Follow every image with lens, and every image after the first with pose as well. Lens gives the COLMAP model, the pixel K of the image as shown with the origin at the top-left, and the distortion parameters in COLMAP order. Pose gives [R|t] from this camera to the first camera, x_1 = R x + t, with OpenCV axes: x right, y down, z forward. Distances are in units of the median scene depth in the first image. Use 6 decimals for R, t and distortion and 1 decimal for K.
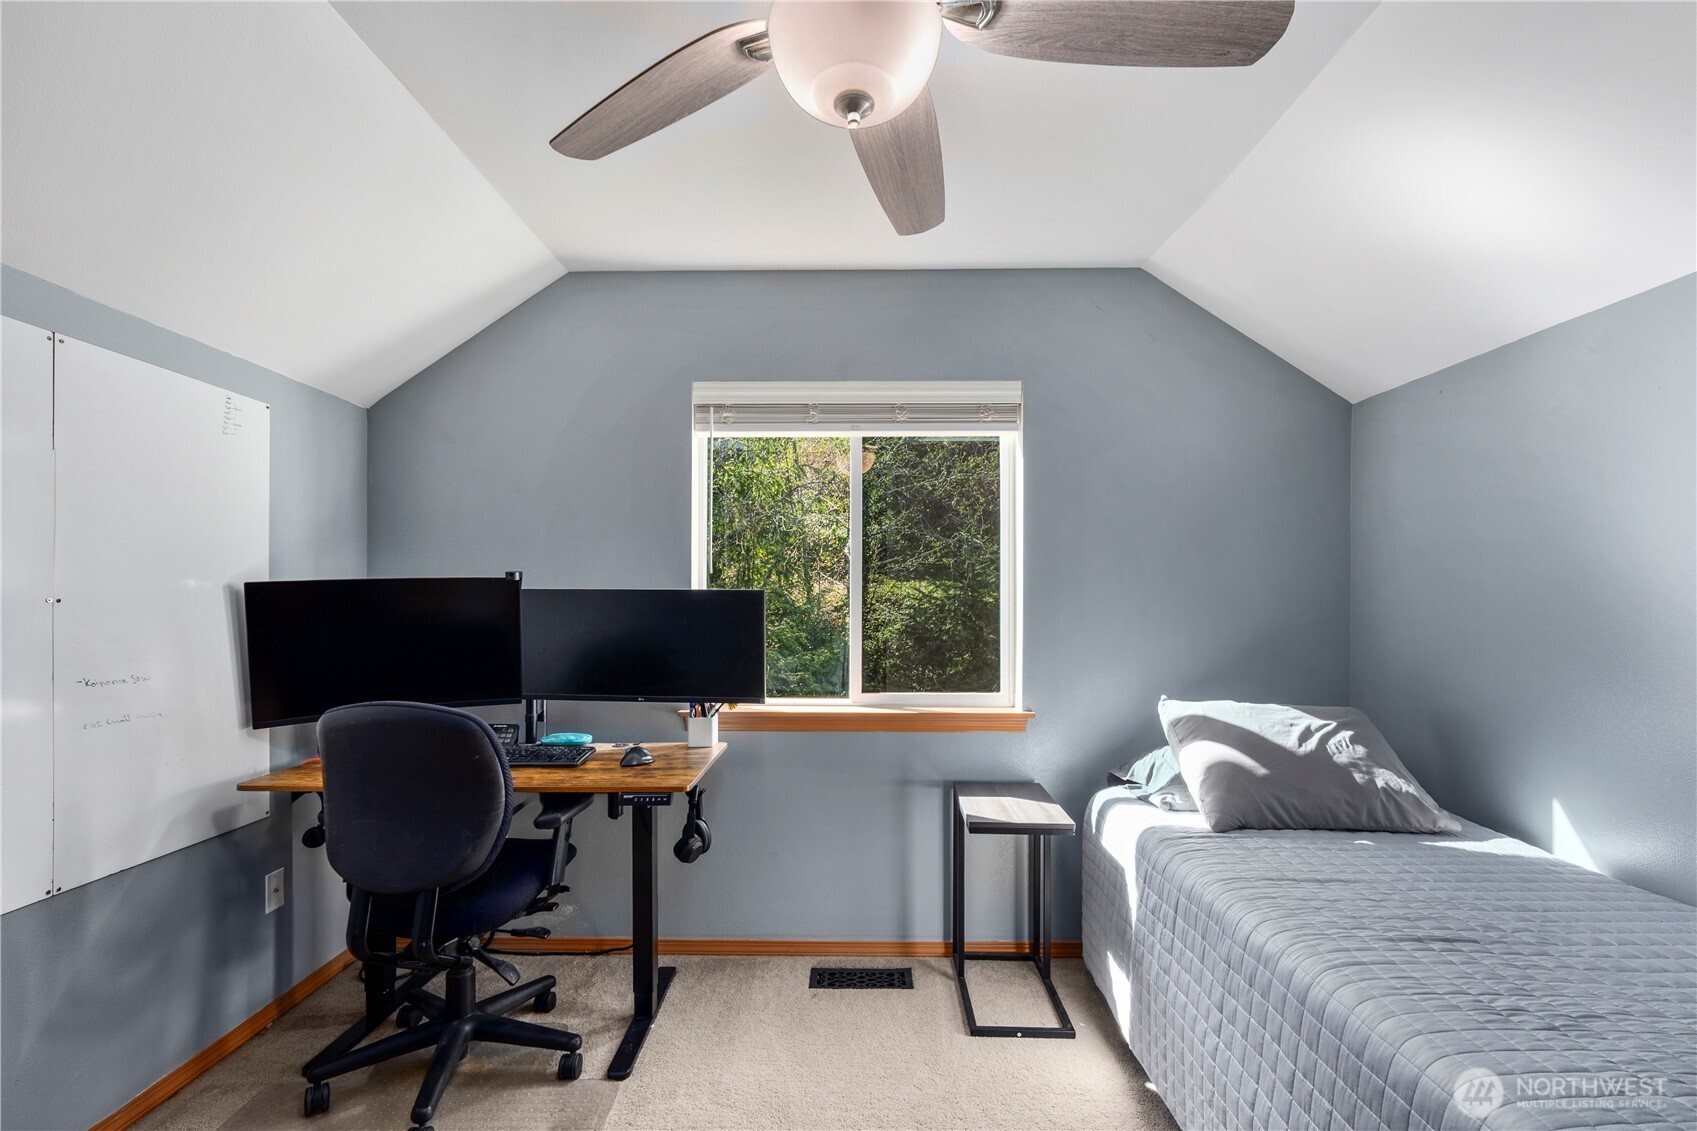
lens RADIAL K [[749.5, 0, 846.4], [0, 749.5, 605.7], [0, 0, 1]] dist [0.010958, 0.000073]
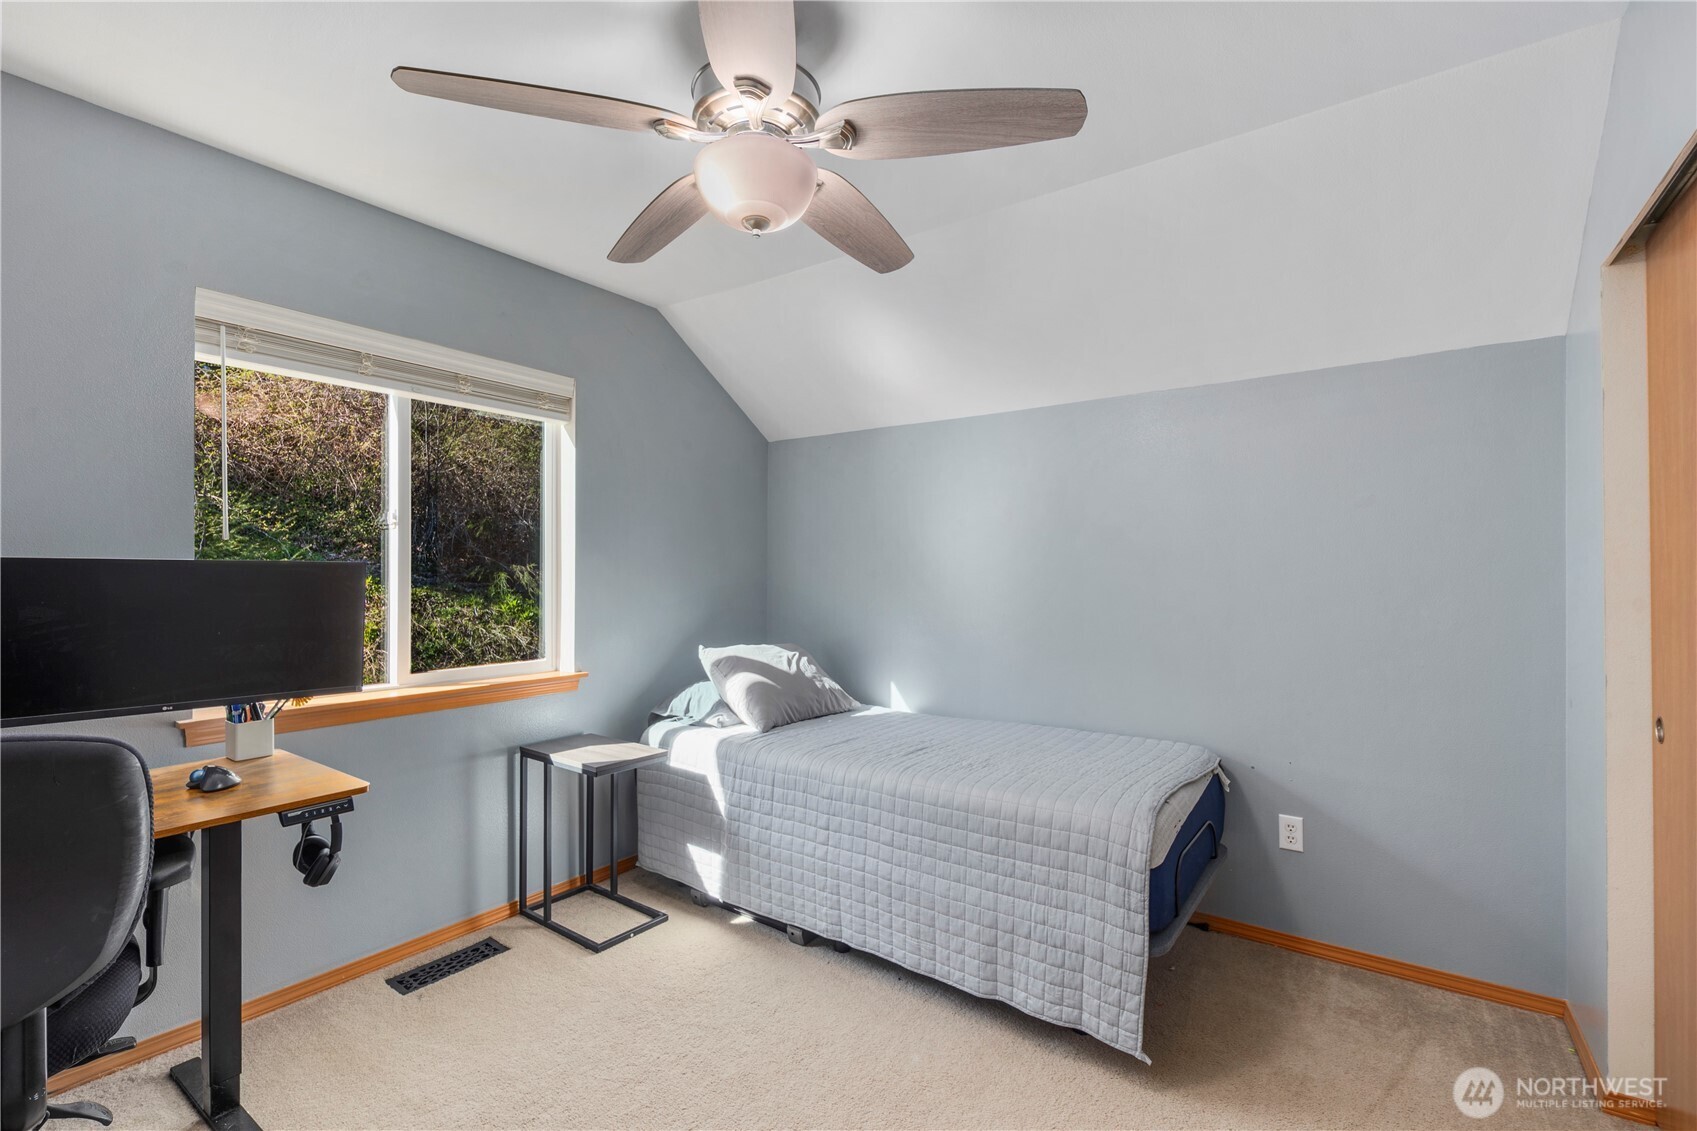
lens RADIAL K [[749.5, 0, 841.9], [0, 749.5, 569.8], [0, 0, 1]] dist [0.010958, 0.000073]
pose [[0.580603, 0.003909, 0.814178, -0.515289], [0.002187, 0.999977, -0.006360, -0.005421], [-0.814184, 0.005473, 0.580581, 0.024110]]
